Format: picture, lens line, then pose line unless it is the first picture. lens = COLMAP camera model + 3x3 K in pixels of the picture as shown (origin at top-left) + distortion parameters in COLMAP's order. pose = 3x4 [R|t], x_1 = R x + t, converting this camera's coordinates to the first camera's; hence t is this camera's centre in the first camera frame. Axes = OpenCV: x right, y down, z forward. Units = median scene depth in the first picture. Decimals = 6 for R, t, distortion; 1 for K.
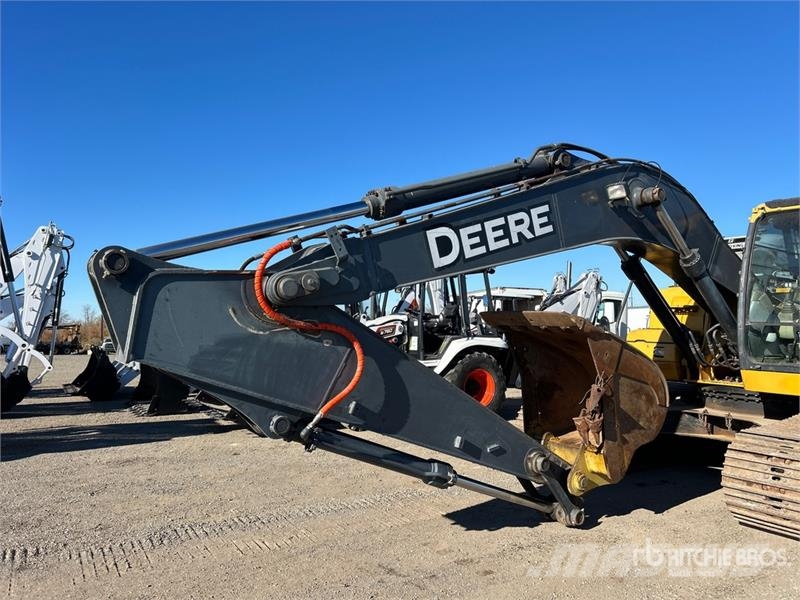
lens RADIAL K [[594.5, 0, 406.0], [0, 594.5, 293.8], [0, 0, 1]] dist [0.057053, -0.064734]
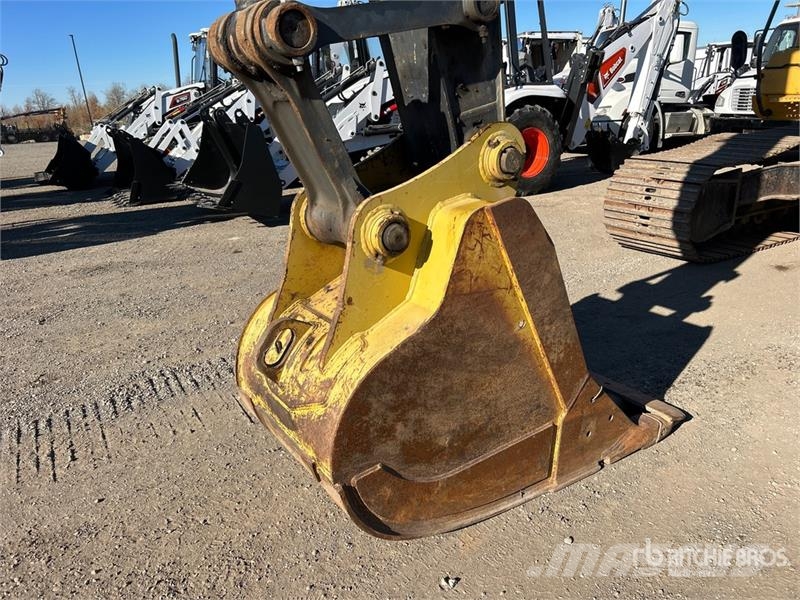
lens RADIAL K [[594.5, 0, 406.5], [0, 594.5, 295.4], [0, 0, 1]] dist [0.057053, -0.064734]
pose [[0.998585, -0.048004, -0.022899, -0.034204], [0.053071, 0.927673, 0.369604, 0.031260], [0.003500, -0.370296, 0.928907, 0.183434]]
